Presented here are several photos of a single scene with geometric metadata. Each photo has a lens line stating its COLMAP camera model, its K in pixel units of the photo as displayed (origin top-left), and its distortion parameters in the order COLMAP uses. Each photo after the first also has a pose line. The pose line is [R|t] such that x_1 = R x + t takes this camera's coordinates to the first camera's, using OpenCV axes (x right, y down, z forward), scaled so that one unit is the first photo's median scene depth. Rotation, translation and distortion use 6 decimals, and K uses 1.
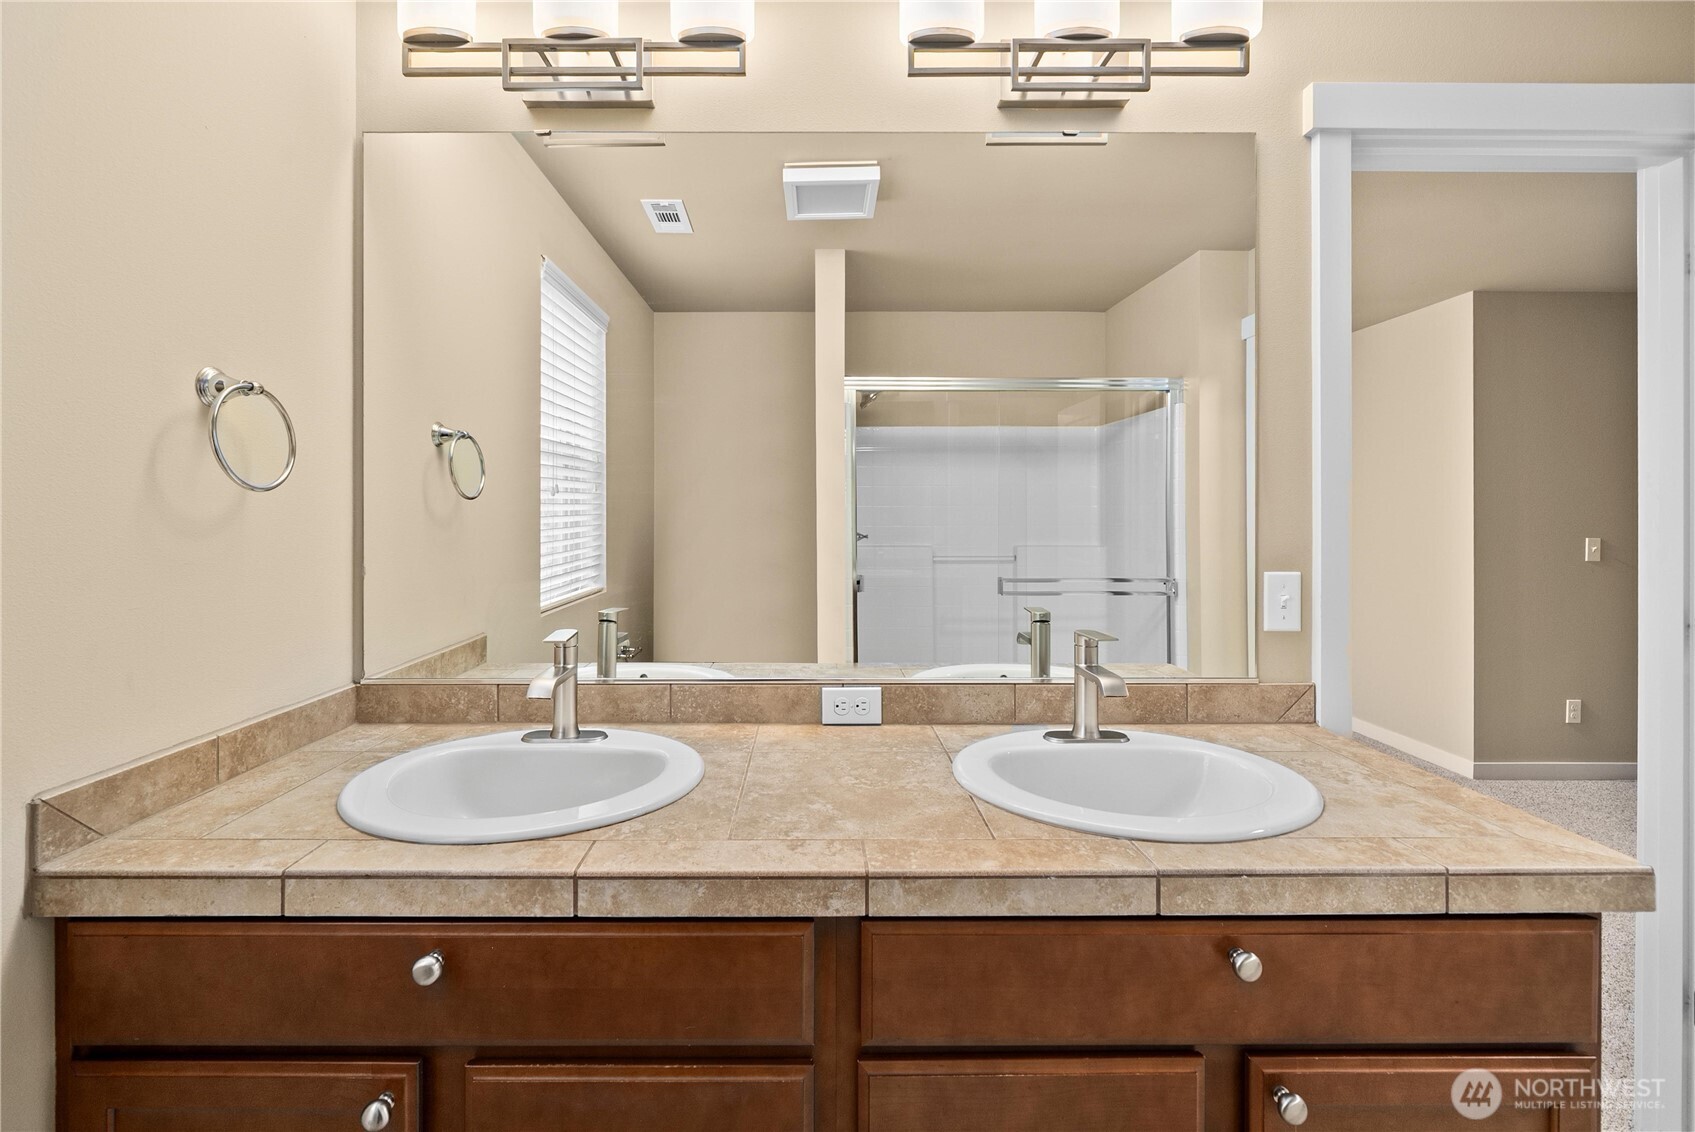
lens RADIAL K [[716.6, 0, 842.6], [0, 716.6, 515.8], [0, 0, 1]] dist [-0.002018, -0.000211]
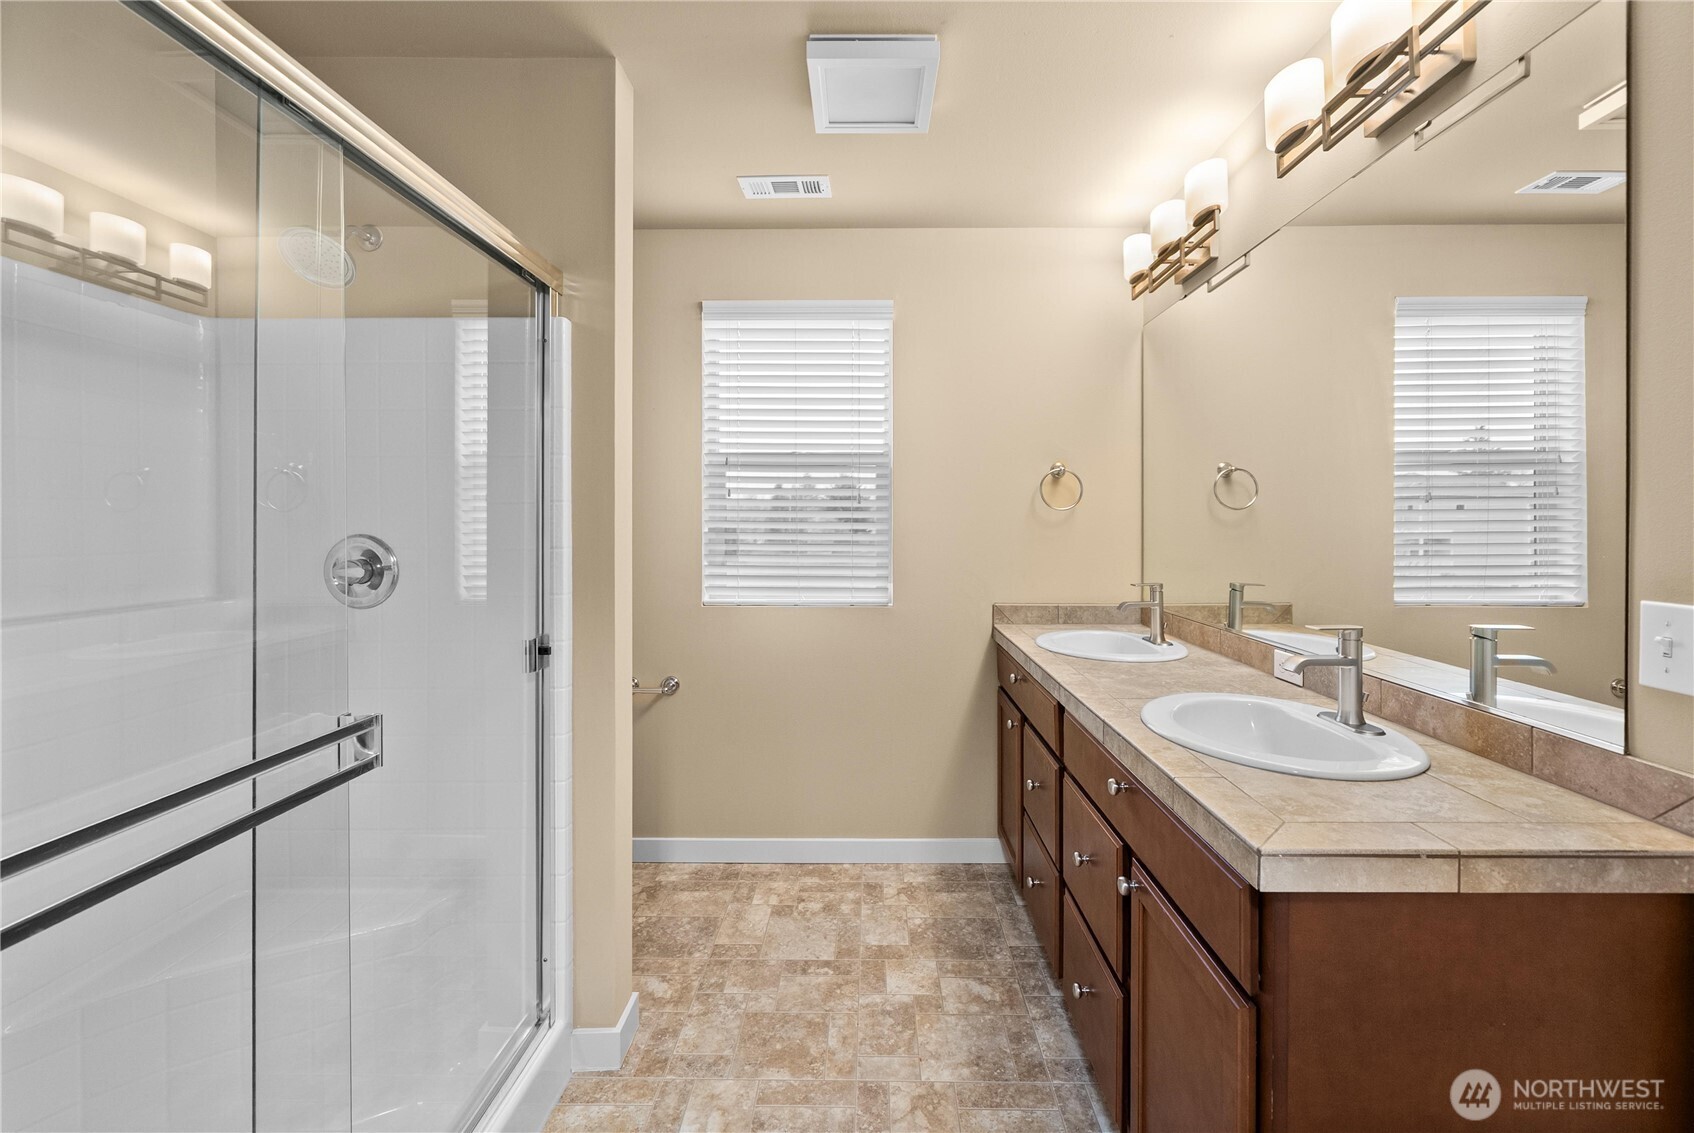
lens RADIAL K [[678.7, 0, 856.6], [0, 678.7, 552.6], [0, 0, 1]] dist [-0.003684, -0.000080]
pose [[-0.023329, 0.045066, -0.998712, 1.617102], [-0.002330, 0.998978, 0.045132, 0.005284], [0.999725, 0.003380, -0.023200, 0.320260]]
